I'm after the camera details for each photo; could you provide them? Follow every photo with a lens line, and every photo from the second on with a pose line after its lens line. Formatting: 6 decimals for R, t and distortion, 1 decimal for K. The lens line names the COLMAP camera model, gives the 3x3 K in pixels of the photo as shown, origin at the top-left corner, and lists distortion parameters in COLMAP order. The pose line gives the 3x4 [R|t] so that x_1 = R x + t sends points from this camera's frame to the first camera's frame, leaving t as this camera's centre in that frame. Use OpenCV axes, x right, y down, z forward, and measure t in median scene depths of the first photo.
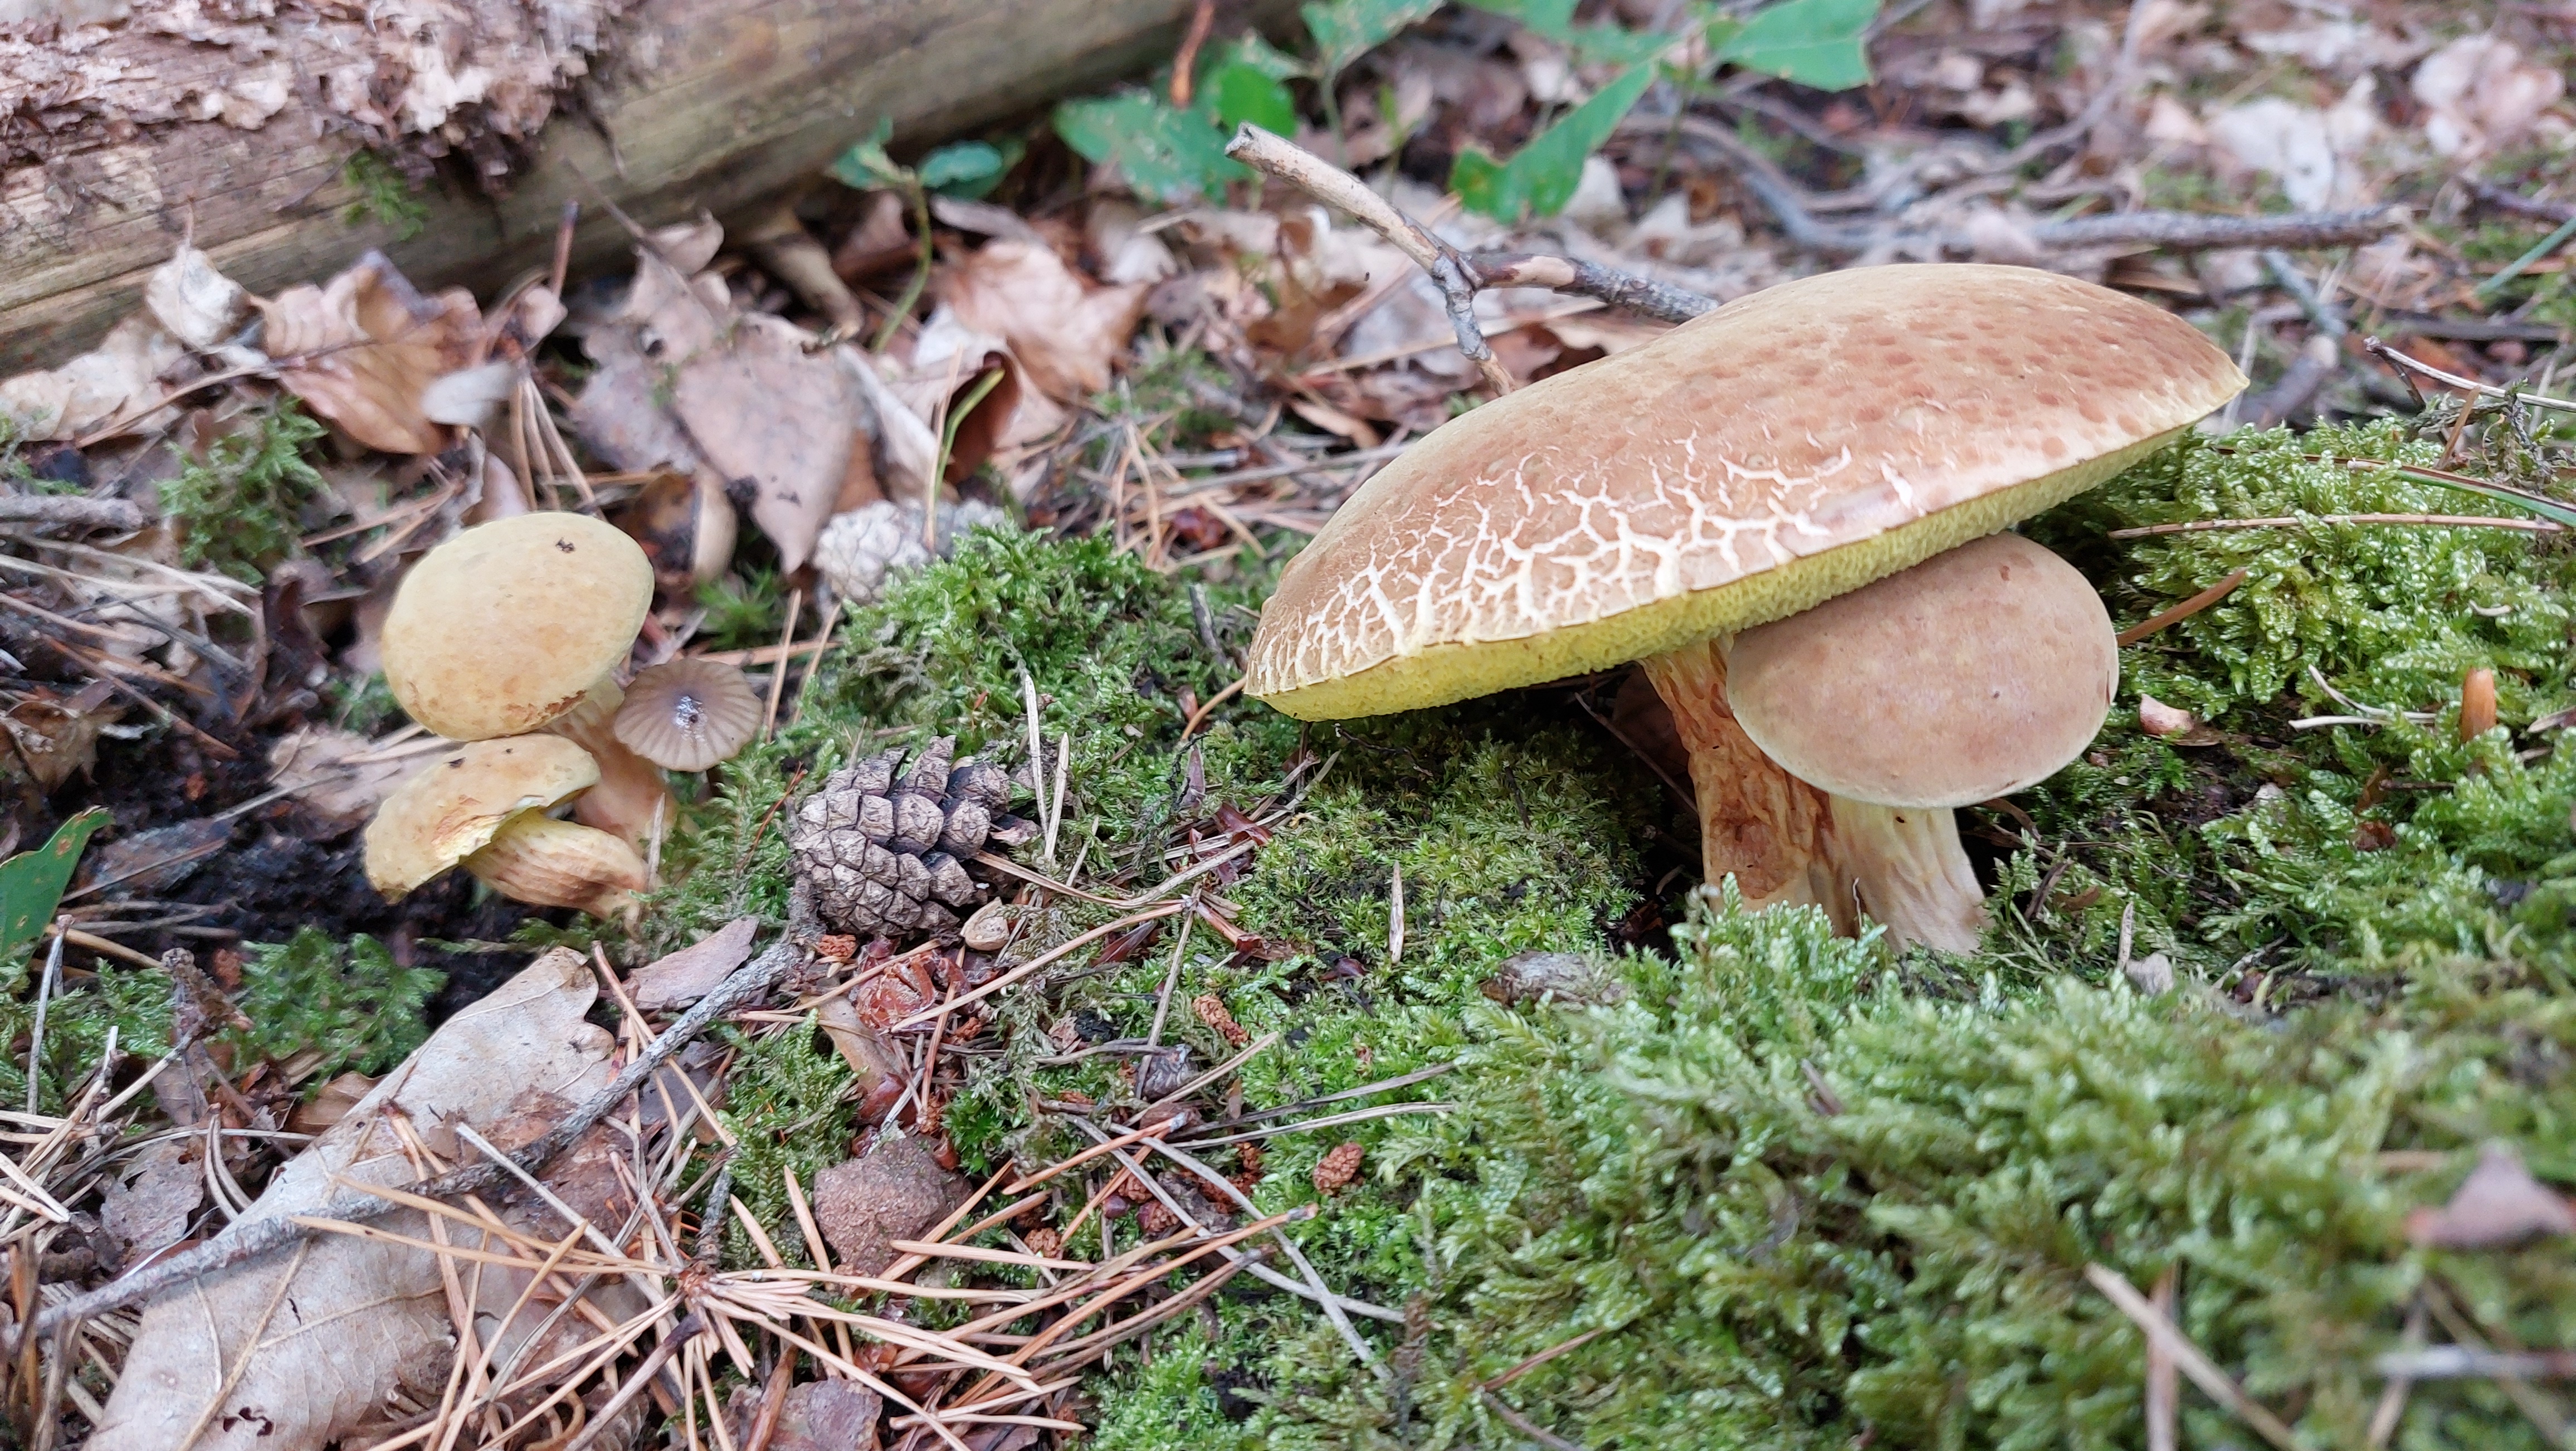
lens RADIAL K [[1890.3, 0, 1288.0], [0, 1890.3, 725.5], [0, 0, 1]] dist [-0.019003, -0.006315]
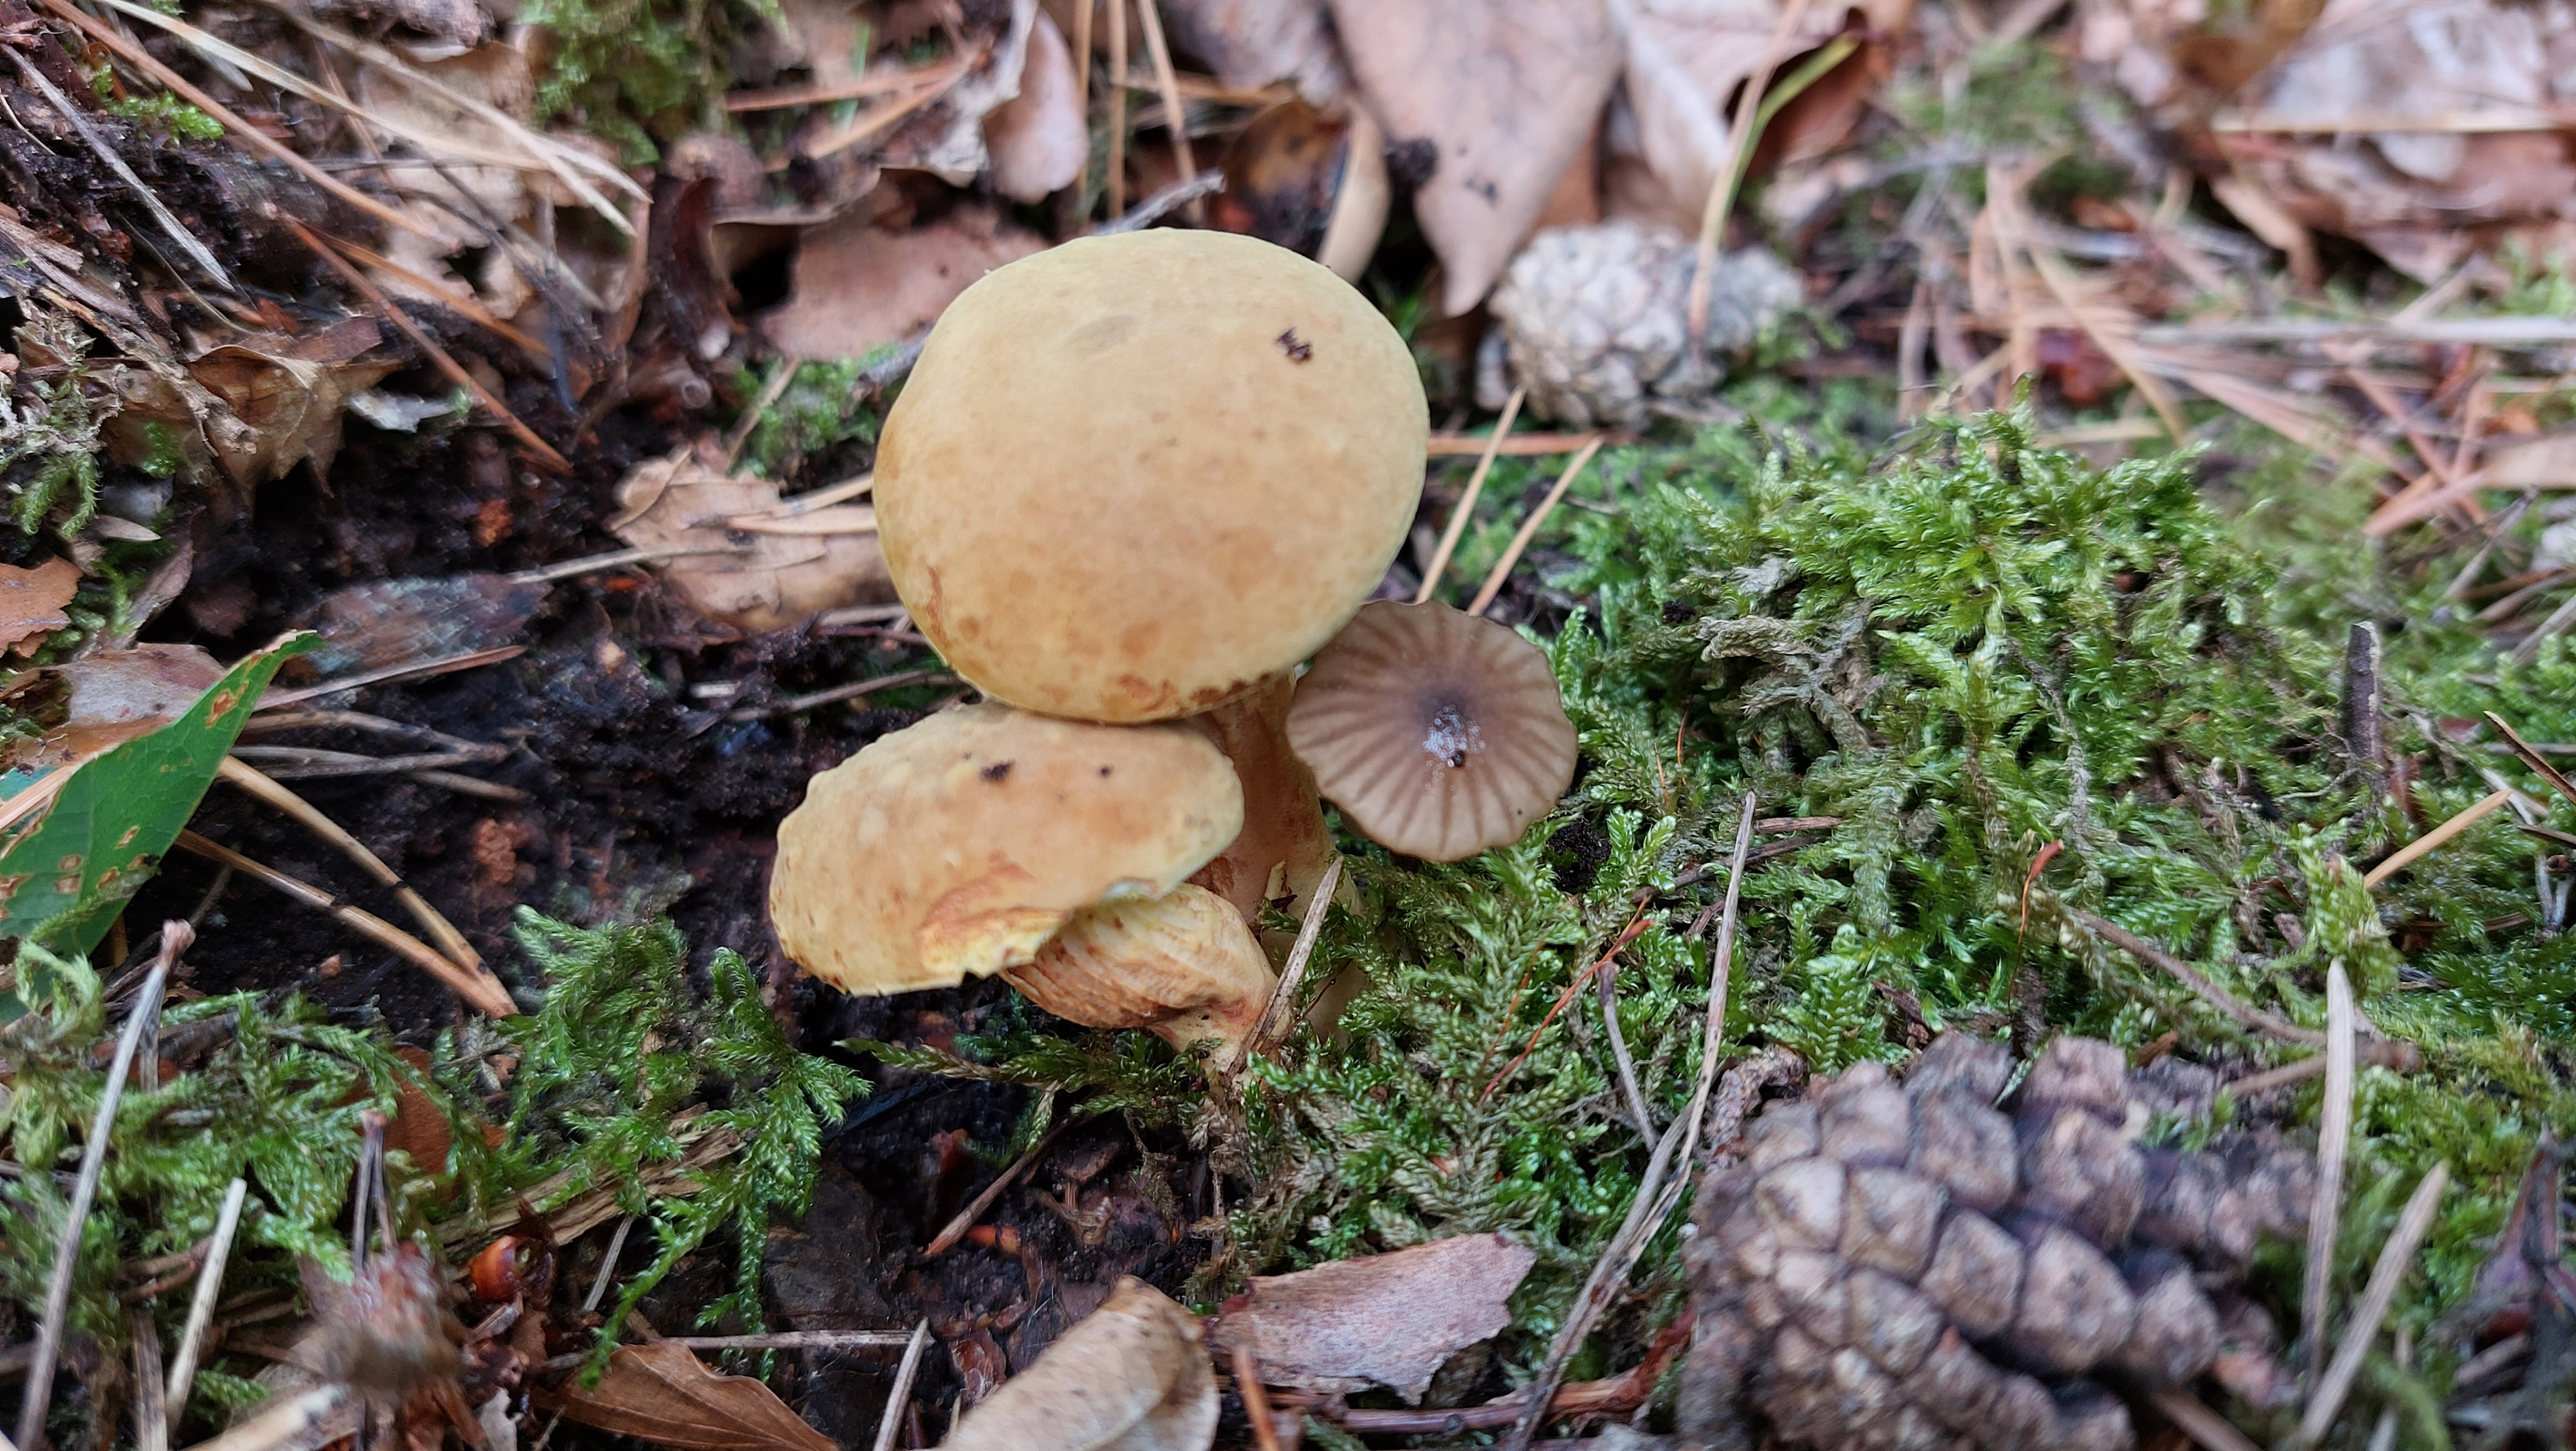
lens RADIAL K [[1963.7, 0, 1288.0], [0, 1963.7, 725.5], [0, 0, 1]] dist [0.081281, -0.225605]
pose [[0.958189, 0.261299, -0.116600, -0.249842], [-0.234643, 0.950770, 0.202431, -0.085664], [0.163755, -0.166608, 0.972330, 0.419933]]
